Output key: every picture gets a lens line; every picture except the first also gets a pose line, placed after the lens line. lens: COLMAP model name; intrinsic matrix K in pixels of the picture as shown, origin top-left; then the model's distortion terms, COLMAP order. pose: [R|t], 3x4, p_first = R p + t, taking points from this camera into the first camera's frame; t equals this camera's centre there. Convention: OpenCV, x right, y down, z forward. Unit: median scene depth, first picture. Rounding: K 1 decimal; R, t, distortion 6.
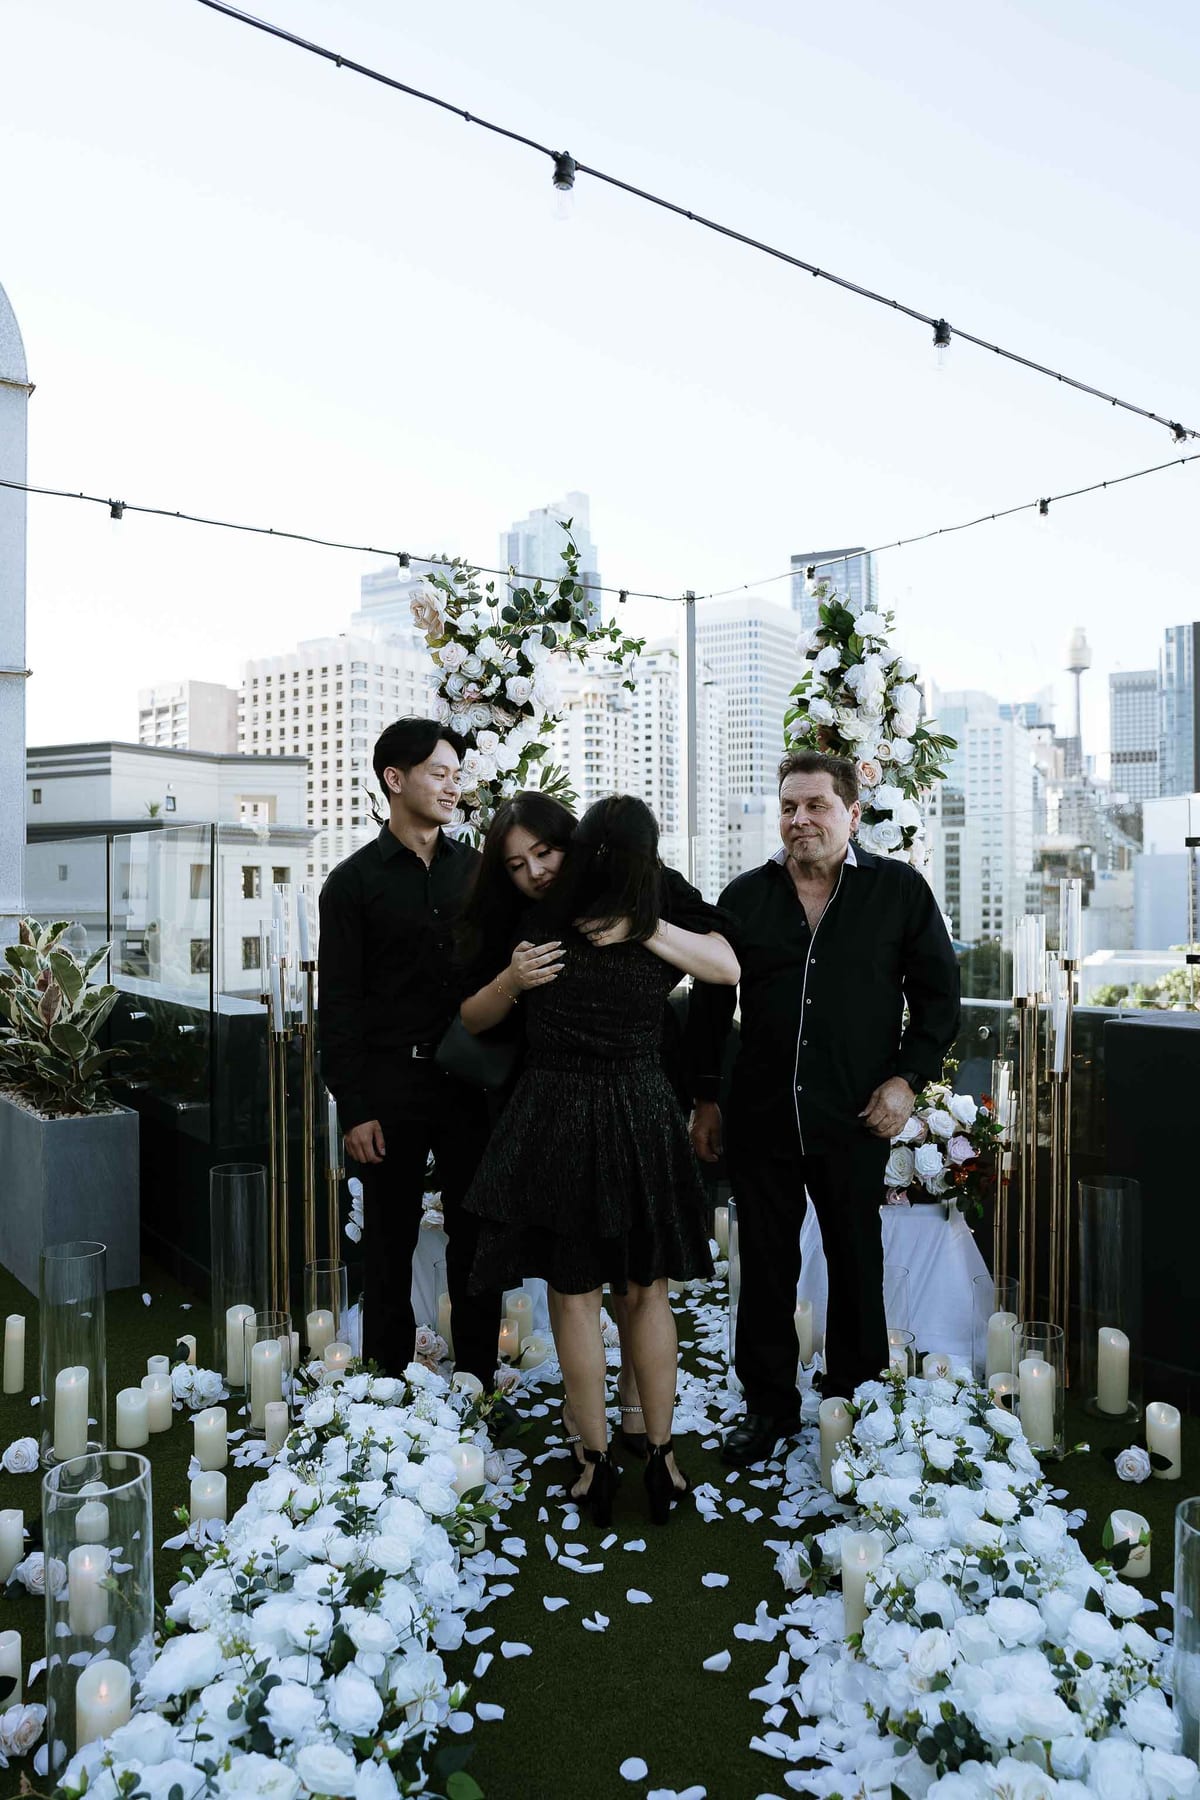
lens RADIAL K [[1291.1, 0, 599.6], [0, 1291.1, 900.0], [0, 0, 1]] dist [-0.080590, 0.065446]
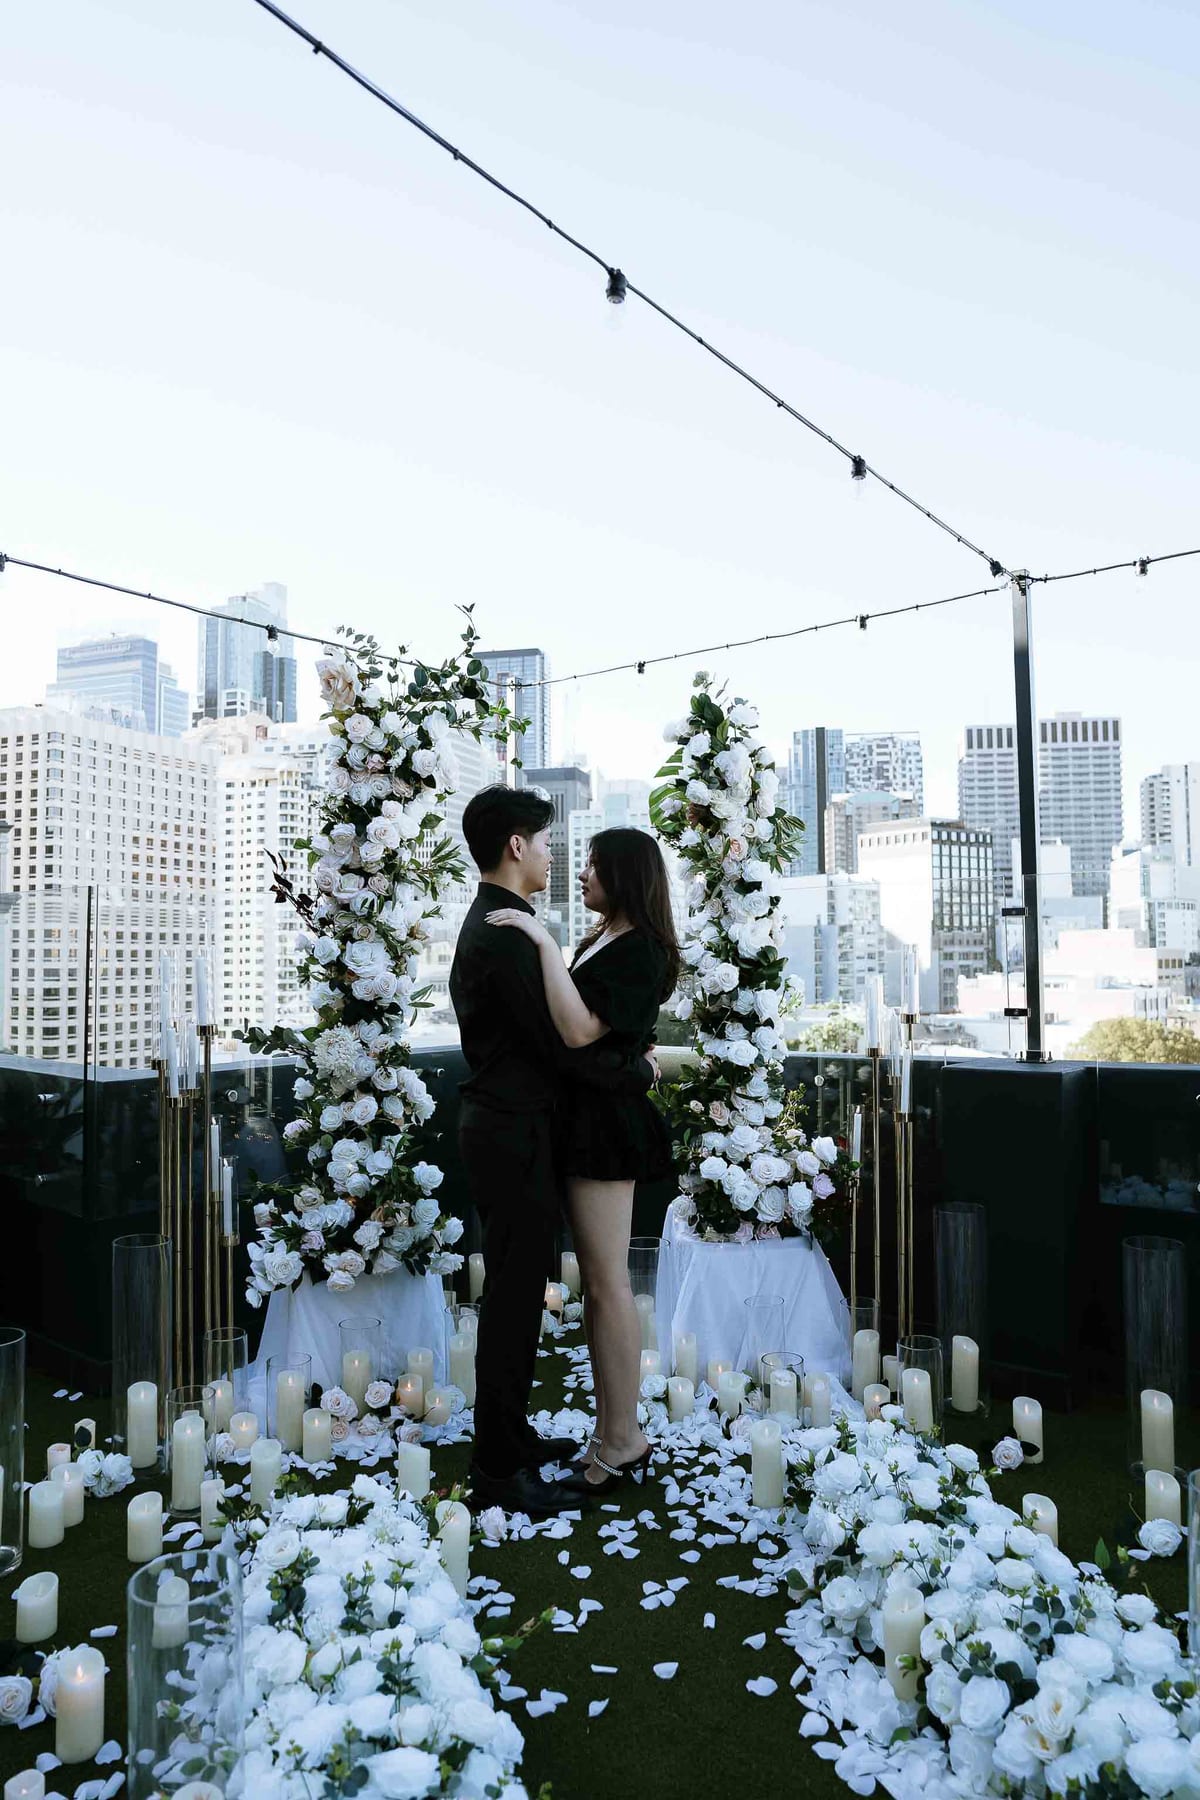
lens RADIAL K [[1190.5, 0, 594.9], [0, 1190.5, 901.0], [0, 0, 1]] dist [-0.085180, 0.055336]
pose [[0.968191, 0.010818, 0.249980, -0.160558], [0.002884, 0.998516, -0.054381, 0.002108], [-0.250197, 0.053372, 0.966723, 0.037002]]
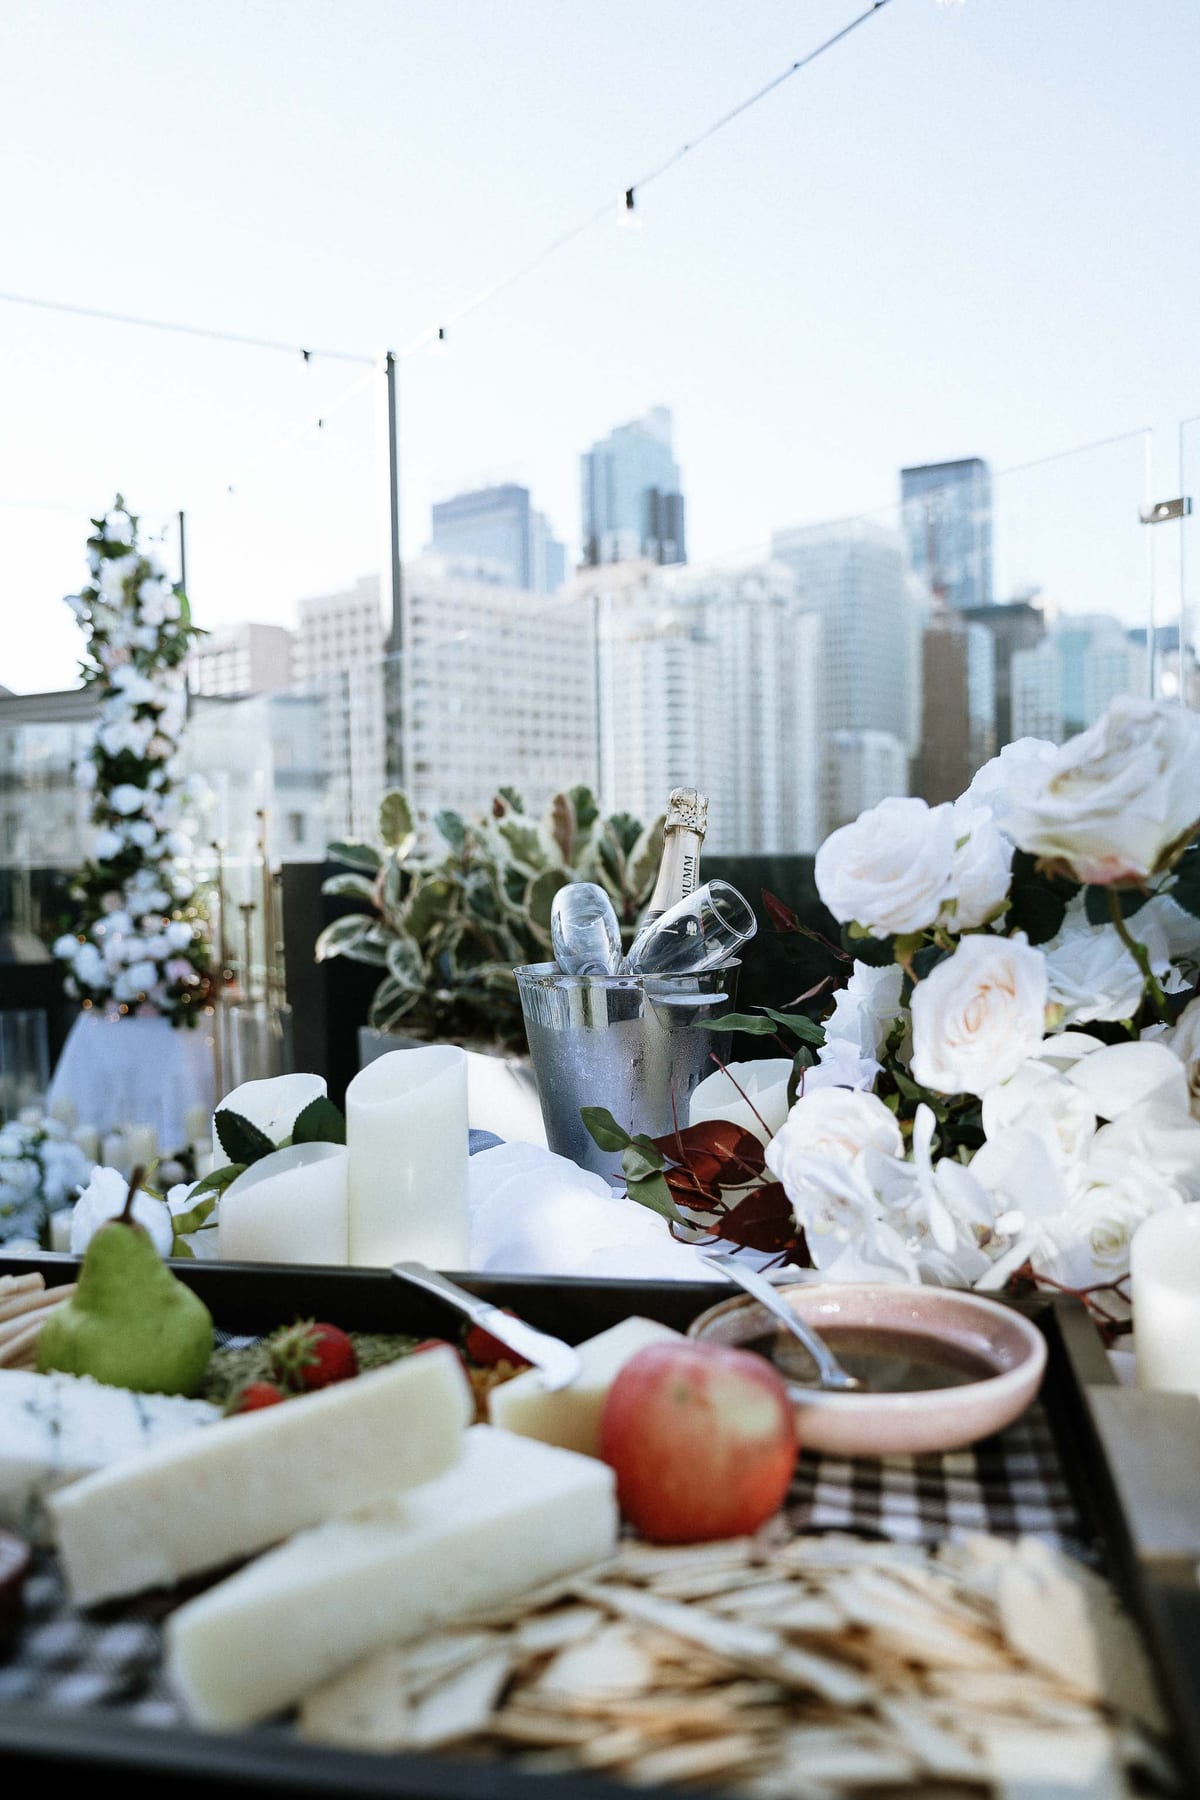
lens RADIAL K [[1388.8, 0, 591.2], [0, 1388.8, 907.0], [0, 0, 1]] dist [-0.056658, 0.060586]
pose [[0.996805, -0.007535, -0.079520, 0.719683], [0.010759, 0.999134, 0.040195, 0.082723], [0.079148, -0.040922, 0.996023, -0.240695]]
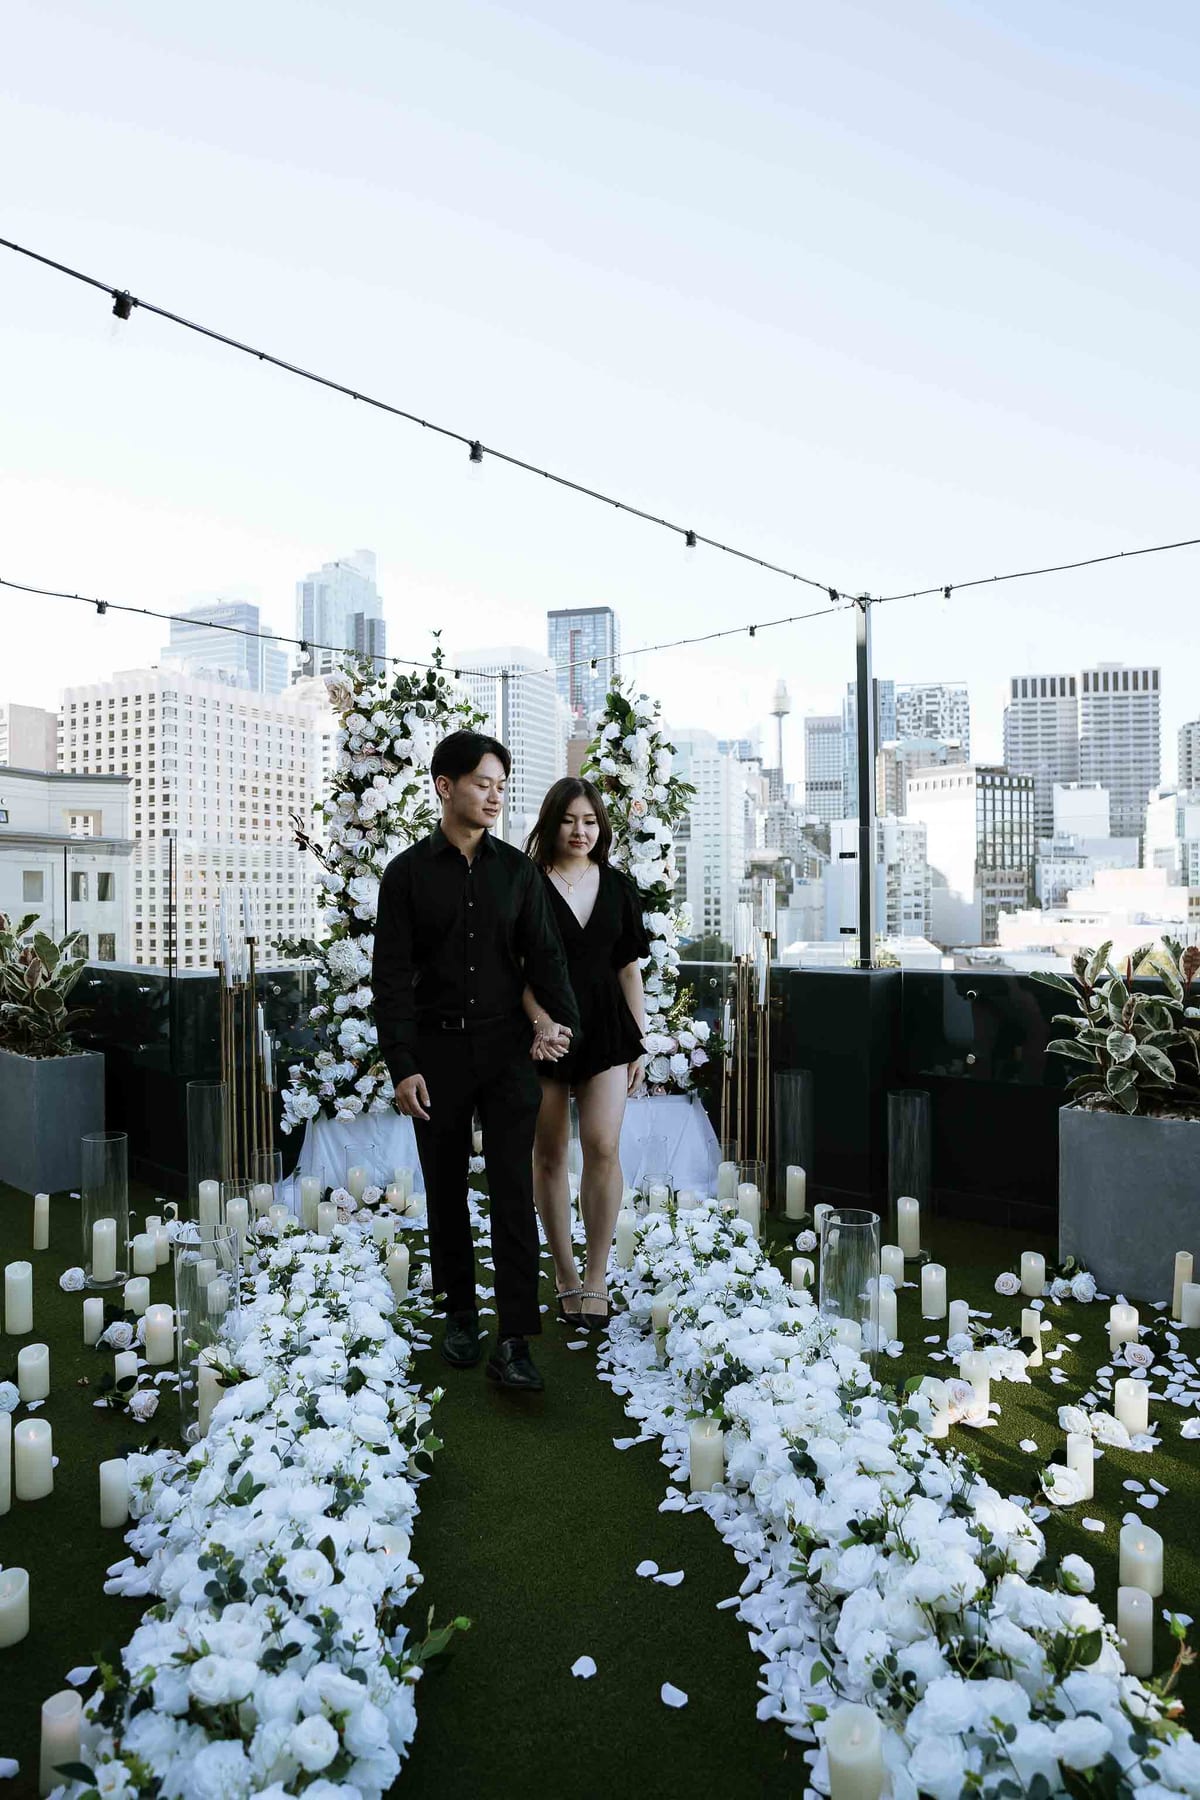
lens RADIAL K [[1102.4, 0, 595.5], [0, 1102.4, 905.0], [0, 0, 1]] dist [-0.101547, 0.057354]
pose [[0.981709, -0.002724, 0.190366, -0.081483], [0.002265, 0.999994, 0.002633, 0.010077], [-0.190372, -0.002154, 0.981710, -0.239989]]
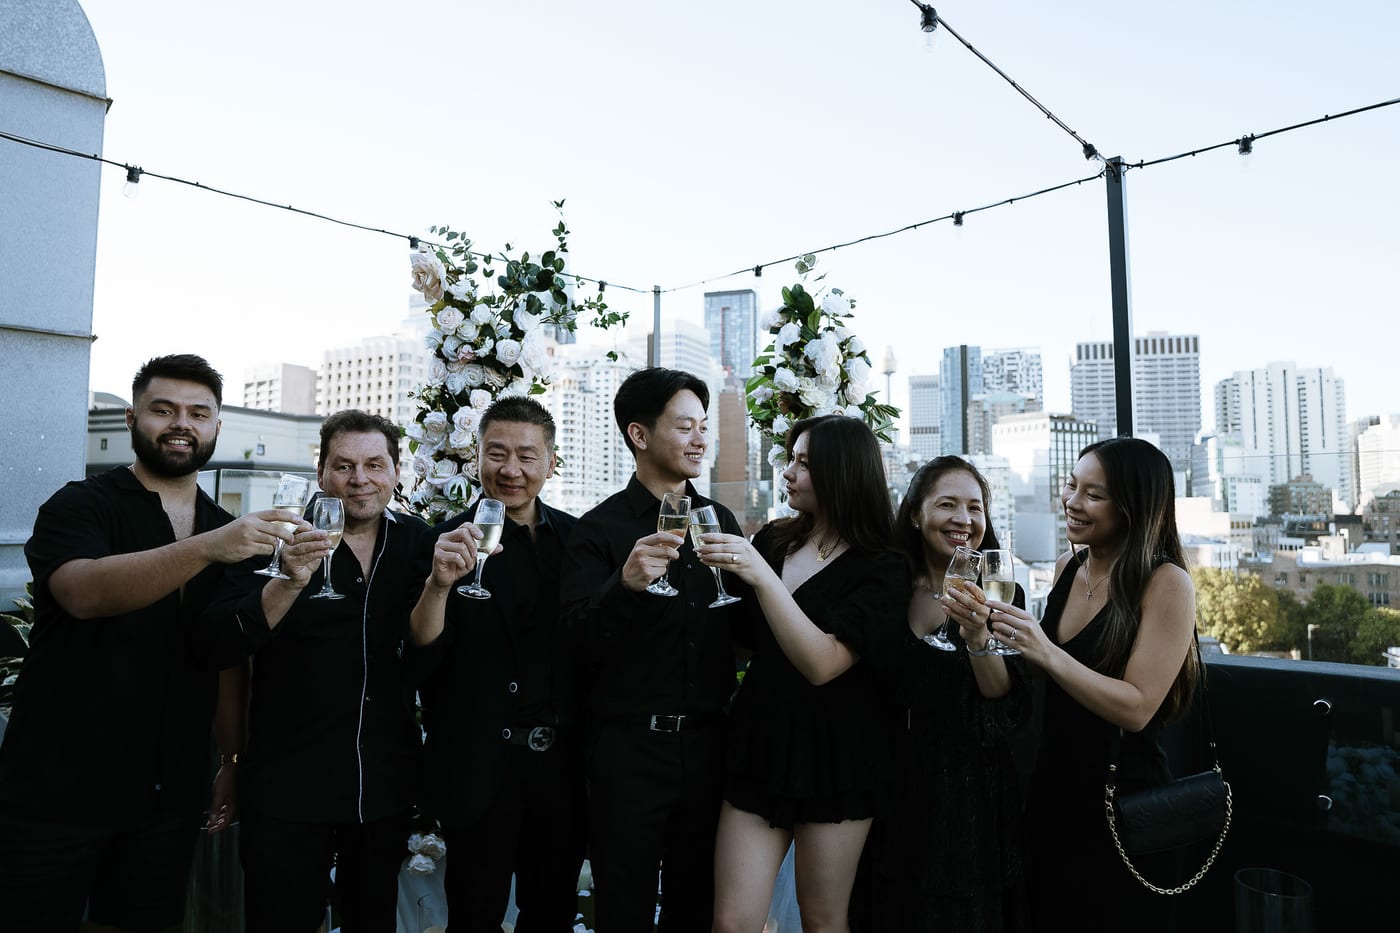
lens RADIAL K [[877.1, 0, 699.6], [0, 877.1, 464.1], [0, 0, 1]] dist [-0.096015, 0.062033]
pose [[0.989413, 0.016249, 0.144215, -0.009295], [-0.006743, 0.997786, -0.066161, -0.021765], [-0.144971, 0.064488, 0.987332, 0.253536]]
